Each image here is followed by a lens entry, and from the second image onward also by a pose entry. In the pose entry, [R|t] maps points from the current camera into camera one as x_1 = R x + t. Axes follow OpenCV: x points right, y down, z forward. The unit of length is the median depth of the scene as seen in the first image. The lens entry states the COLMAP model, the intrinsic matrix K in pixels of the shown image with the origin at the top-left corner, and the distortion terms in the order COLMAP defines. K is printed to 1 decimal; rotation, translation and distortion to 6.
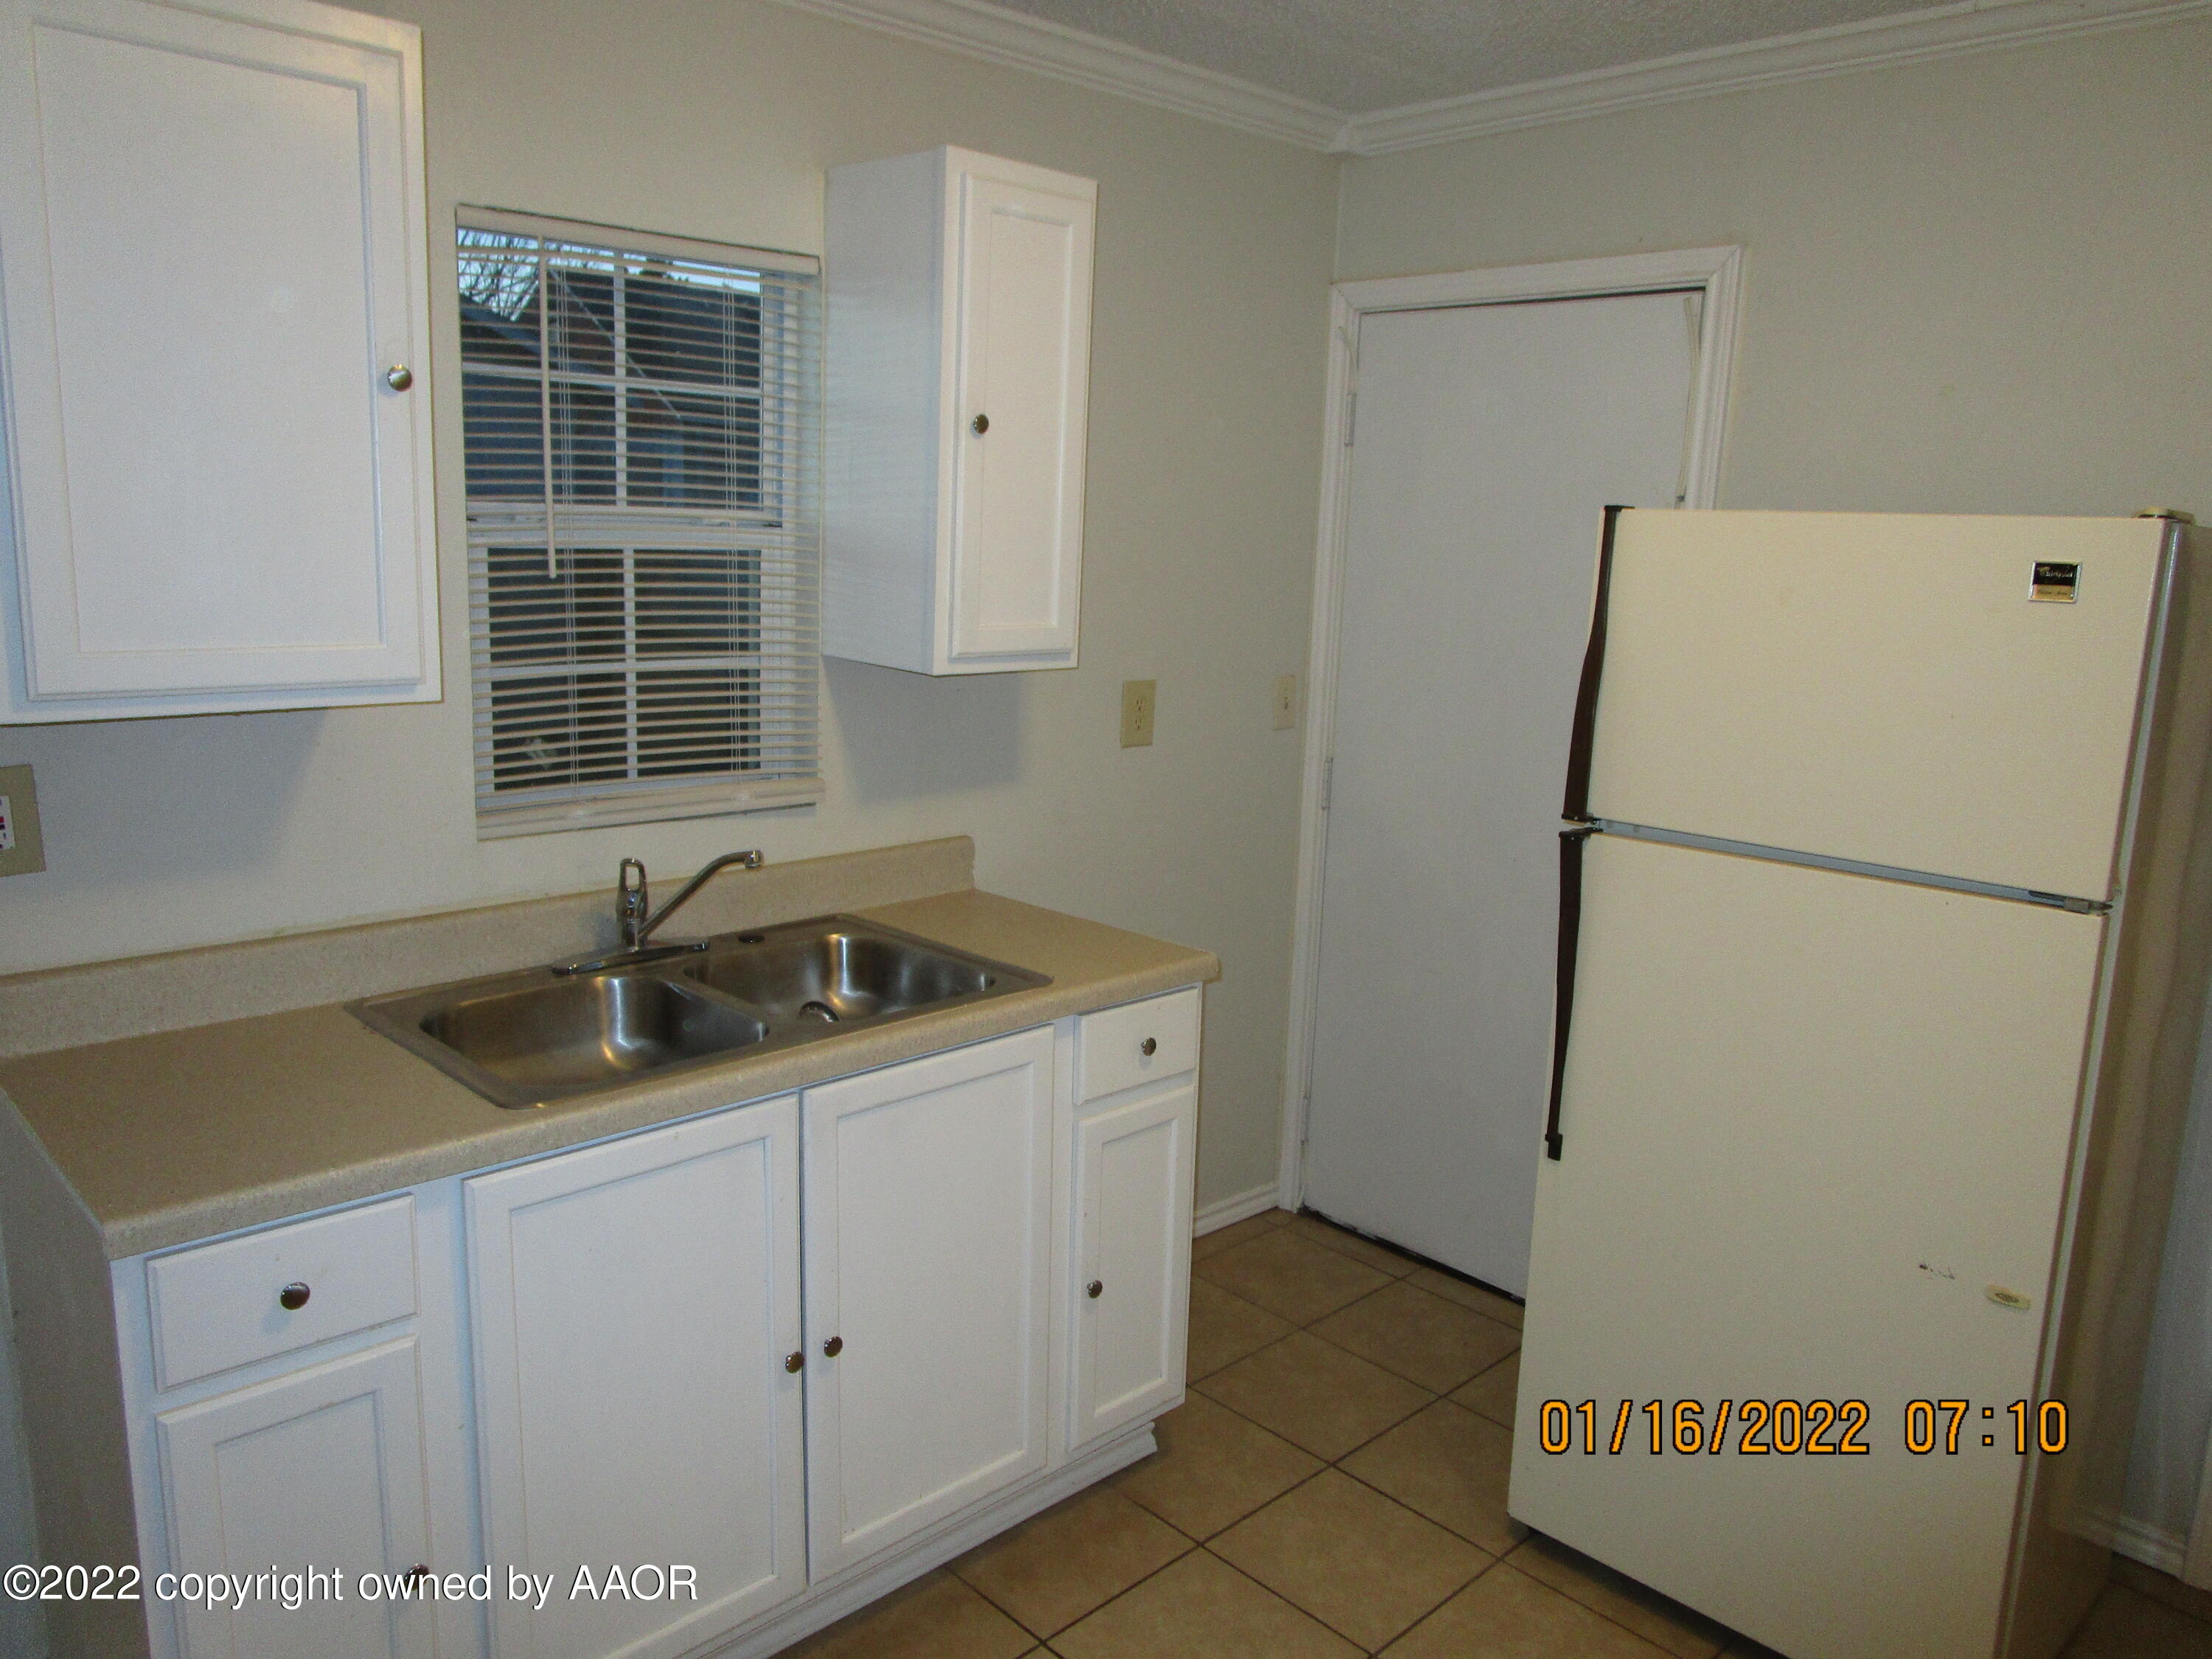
lens RADIAL K [[1603.6, 0, 1110.1], [0, 1603.6, 826.6], [0, 0, 1]] dist [-0.010048, 0.002121]
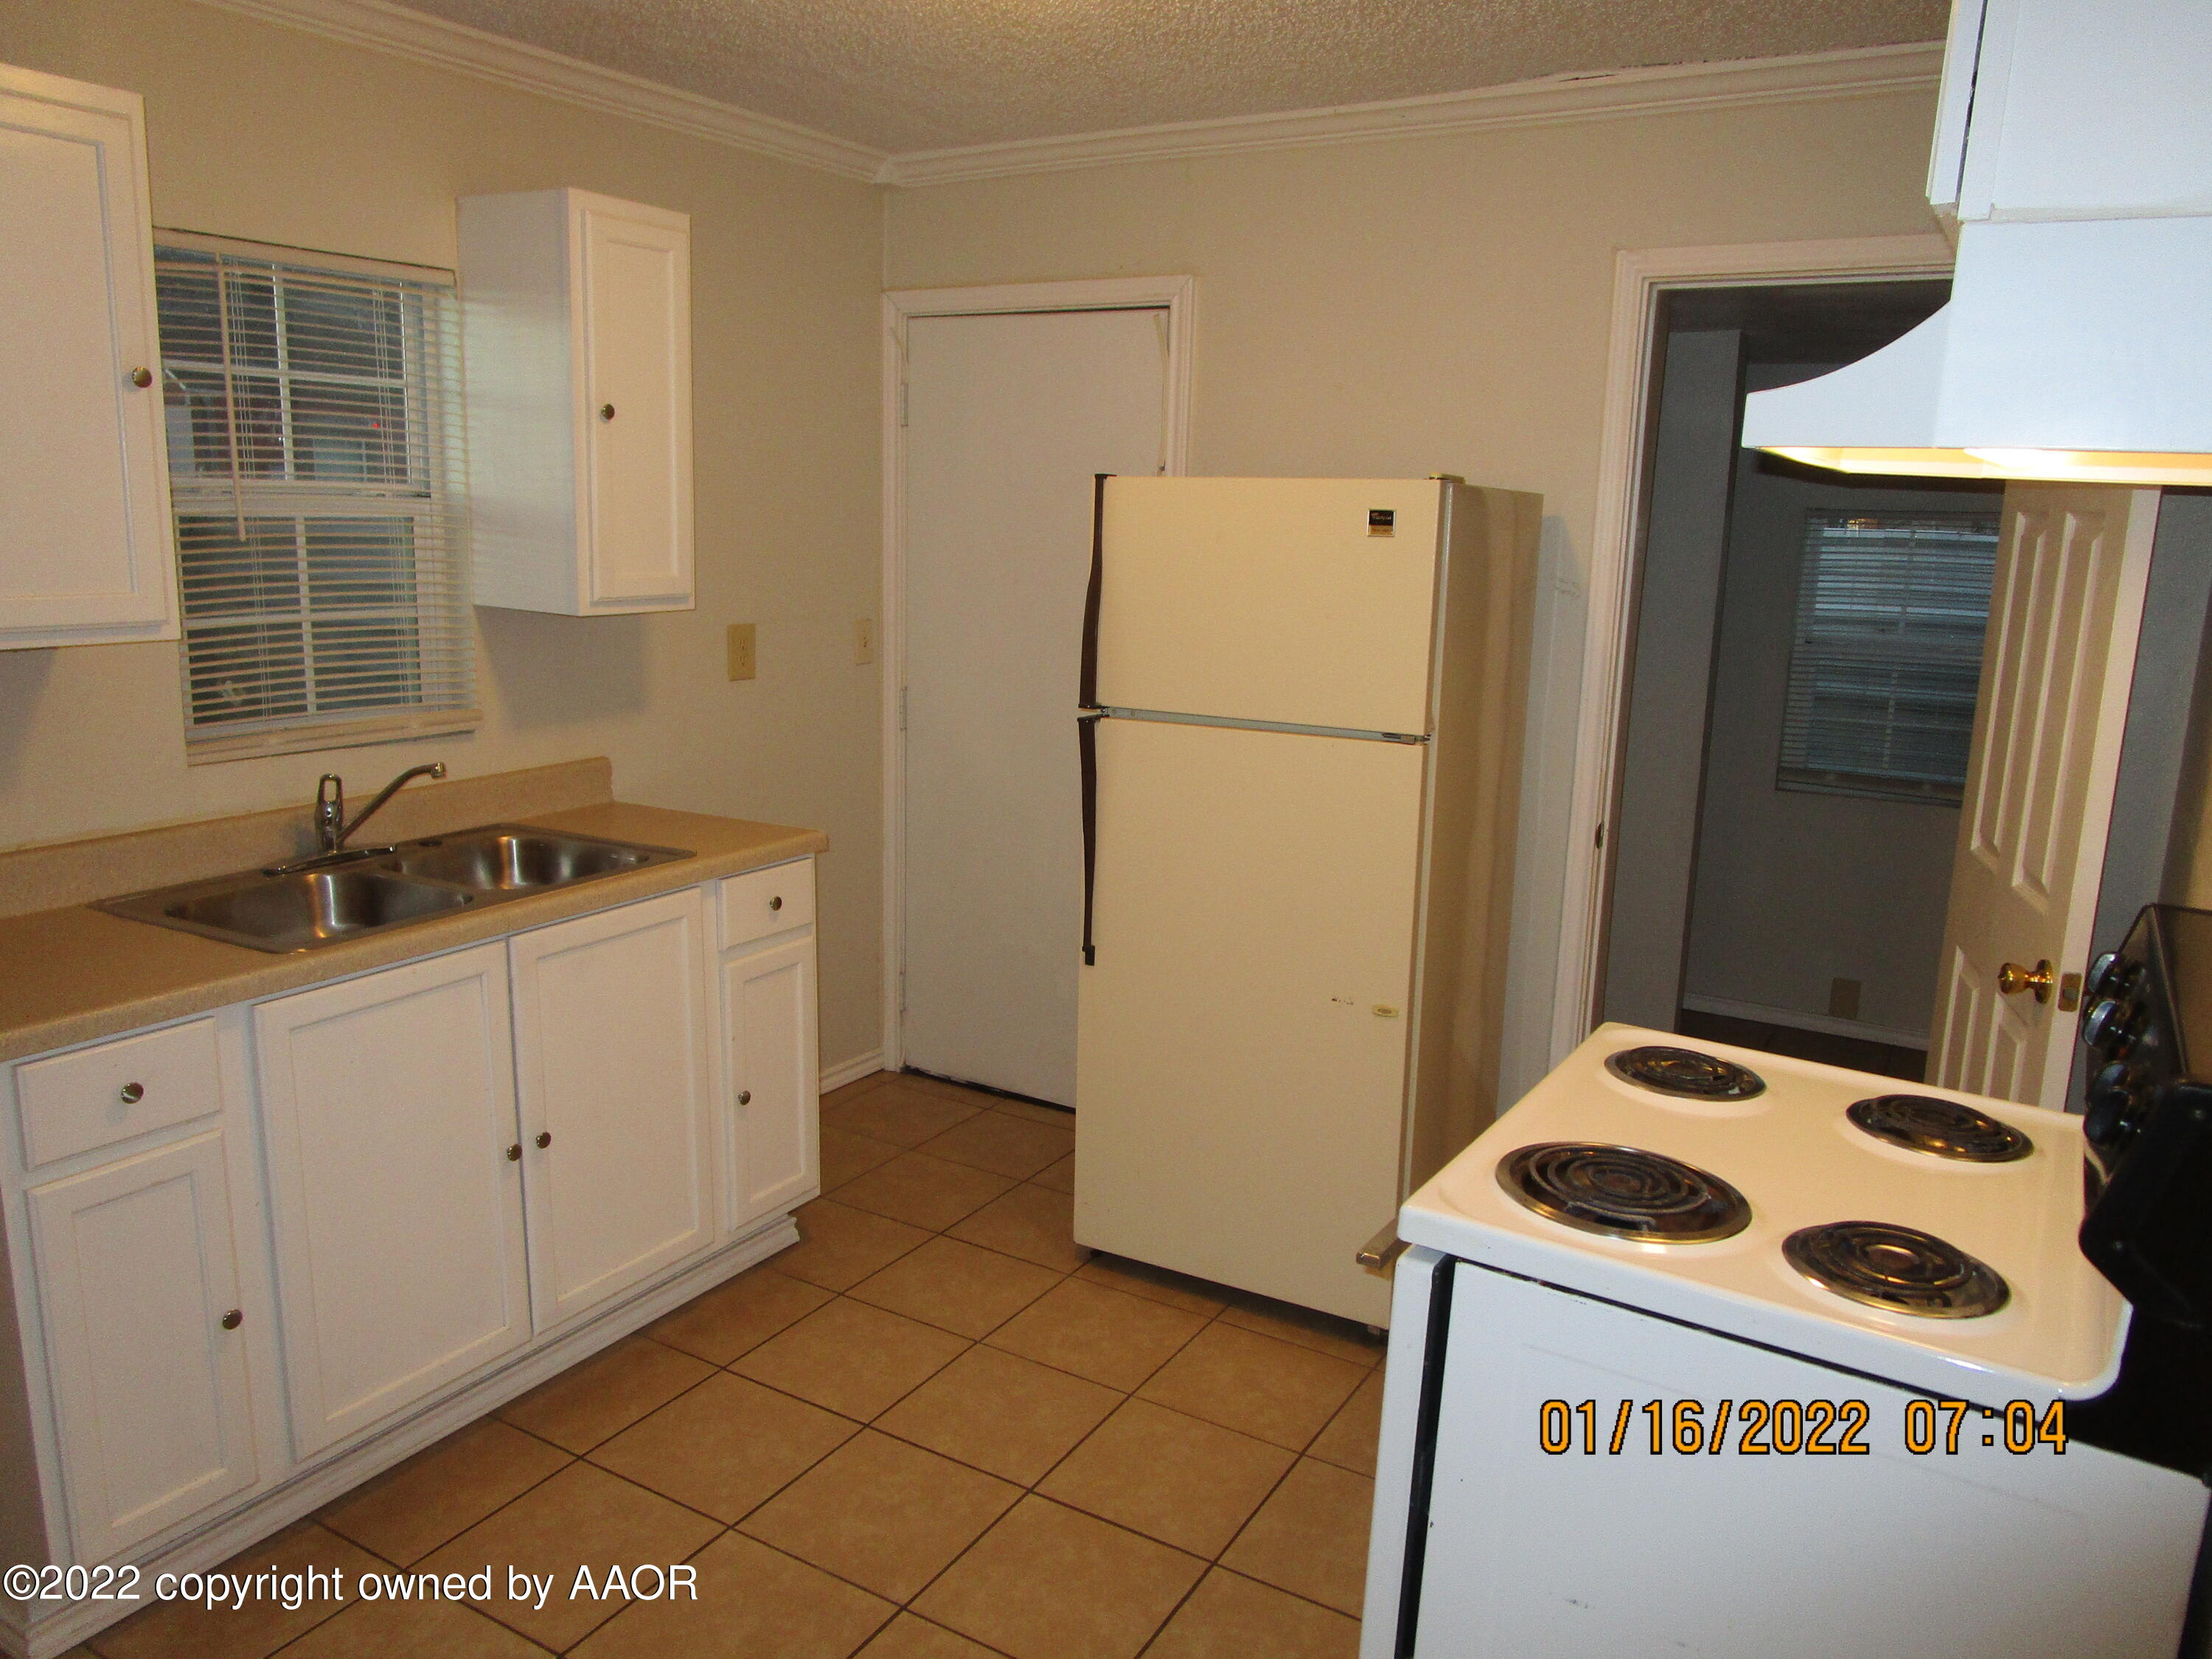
lens RADIAL K [[1603.6, 0, 1110.1], [0, 1603.6, 826.6], [0, 0, 1]] dist [-0.010048, 0.002121]
pose [[0.964471, -0.062237, 0.256753, -0.041925], [0.057918, 0.998024, 0.024356, 0.059439], [-0.257761, -0.008620, 0.966170, -0.289609]]
